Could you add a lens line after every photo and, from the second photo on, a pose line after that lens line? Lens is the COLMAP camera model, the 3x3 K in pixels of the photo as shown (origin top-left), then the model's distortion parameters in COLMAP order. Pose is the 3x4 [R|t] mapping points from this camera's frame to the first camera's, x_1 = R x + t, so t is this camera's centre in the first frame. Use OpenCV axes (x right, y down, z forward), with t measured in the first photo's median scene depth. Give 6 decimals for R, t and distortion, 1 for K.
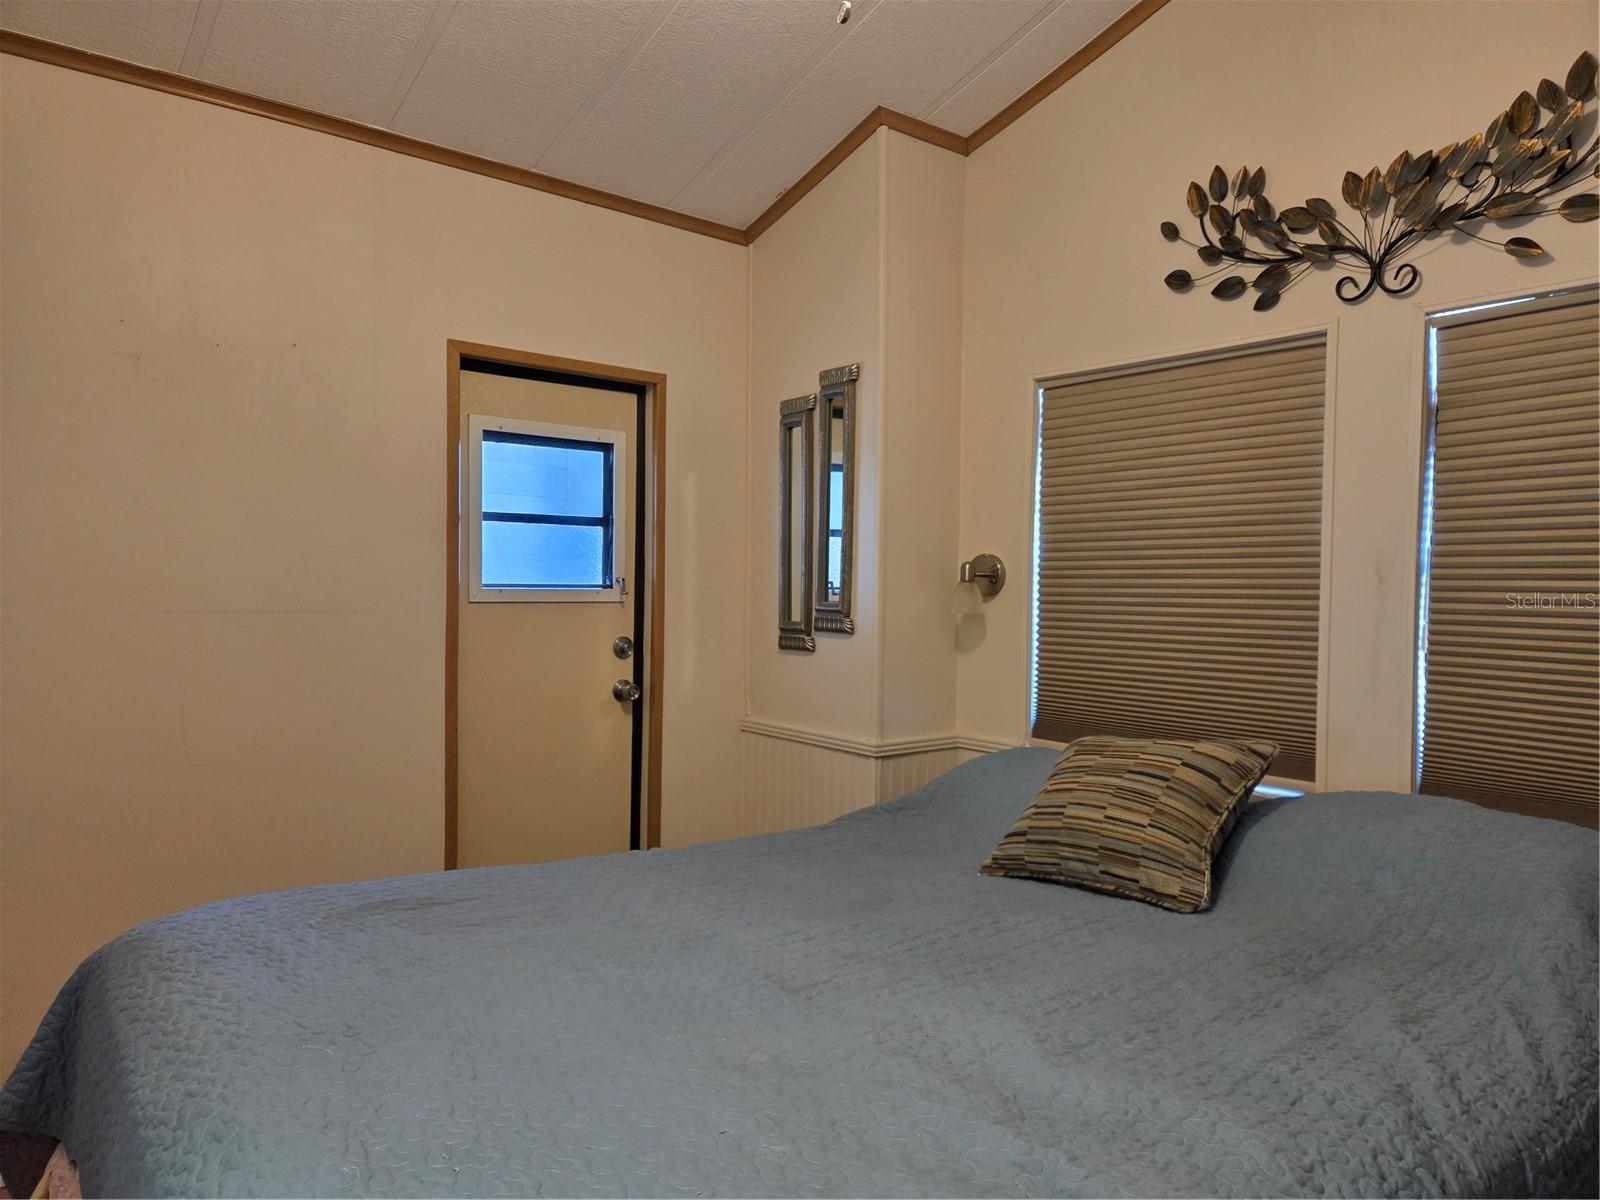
lens RADIAL K [[1082.2, 0, 792.6], [0, 1082.2, 602.5], [0, 0, 1]] dist [0.078086, -0.067479]
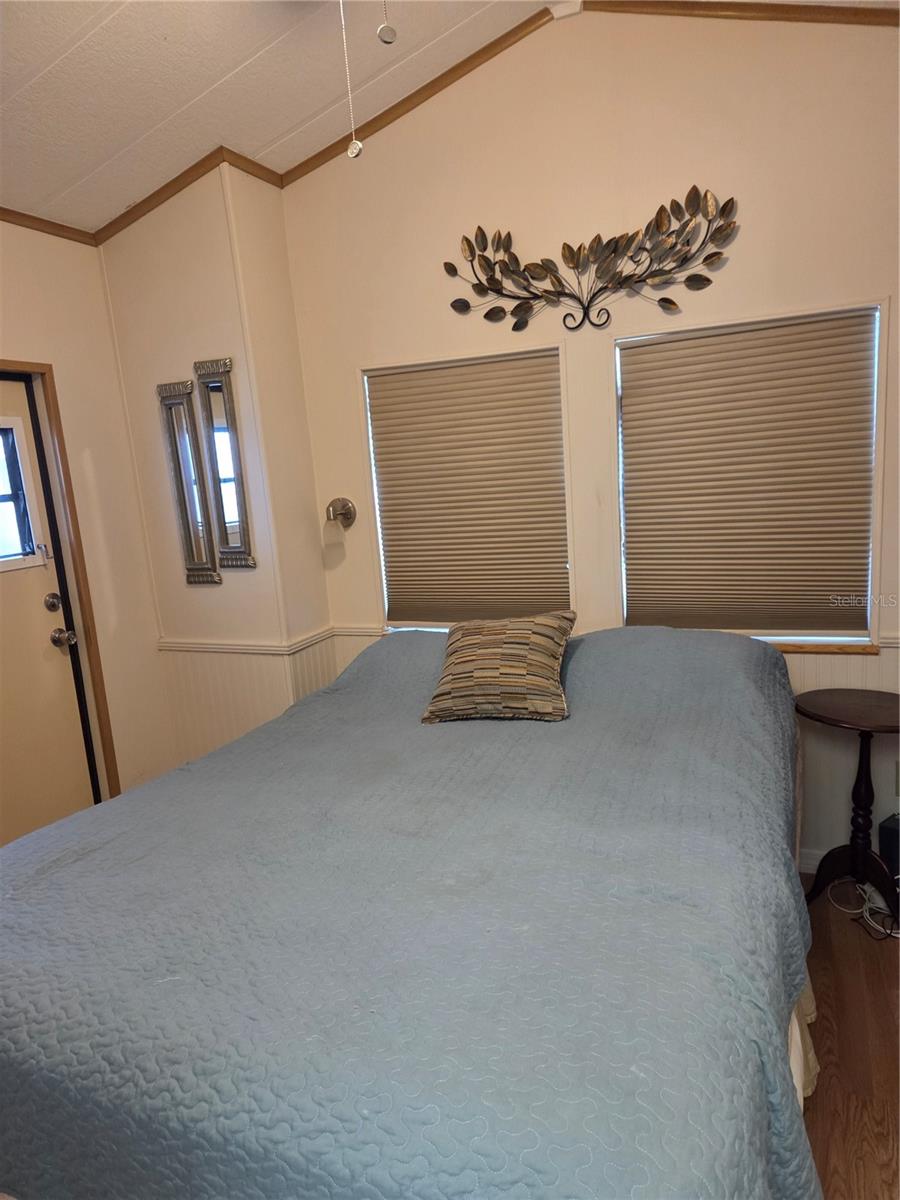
lens RADIAL K [[811.7, 0, 456.8], [0, 811.7, 608.2], [0, 0, 1]] dist [0.078086, -0.067479]
pose [[0.871586, -0.158478, 0.463921, -0.242992], [0.088305, 0.981581, 0.169412, -0.084436], [-0.482225, -0.106690, 0.869527, -0.003999]]
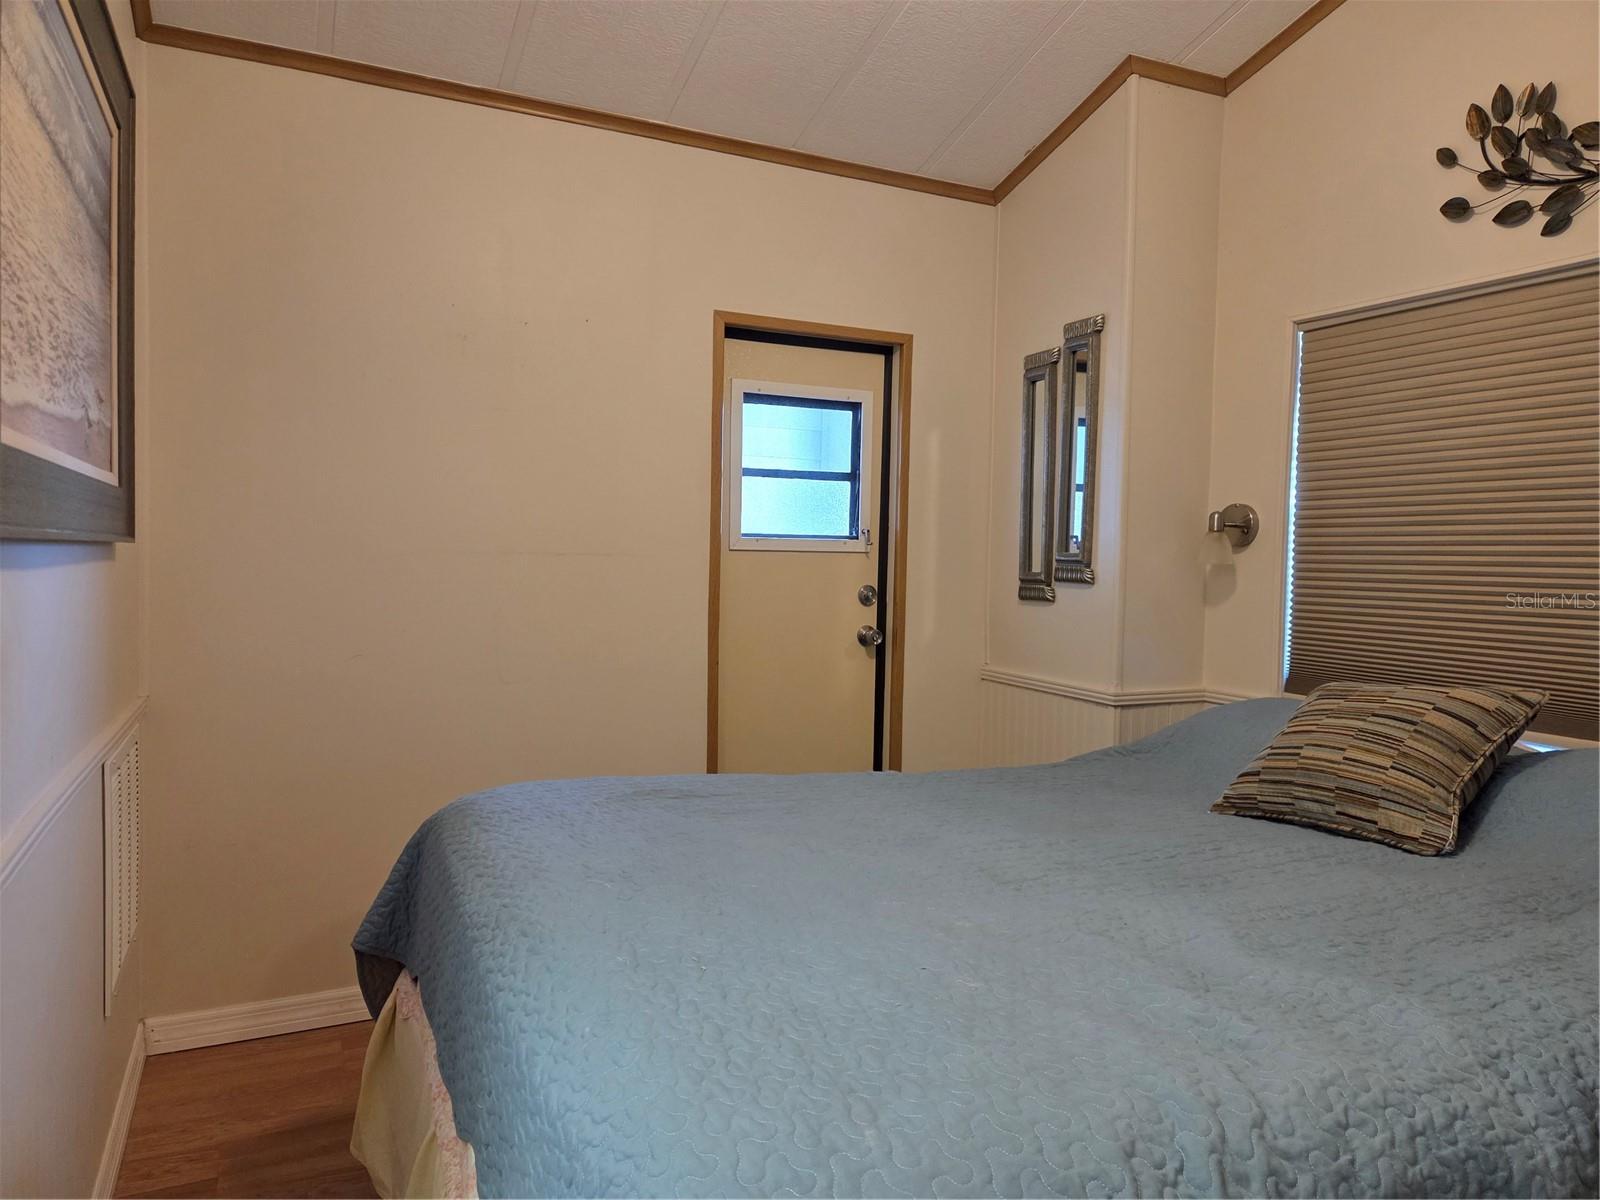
lens RADIAL K [[1089.1, 0, 797.2], [0, 1089.1, 581.5], [0, 0, 1]] dist [0.074245, -0.066171]
pose [[0.972818, 0.013263, -0.231189, 0.028043], [-0.012484, 0.999910, 0.004835, 0.030344], [0.231232, -0.001817, 0.972897, -0.062278]]
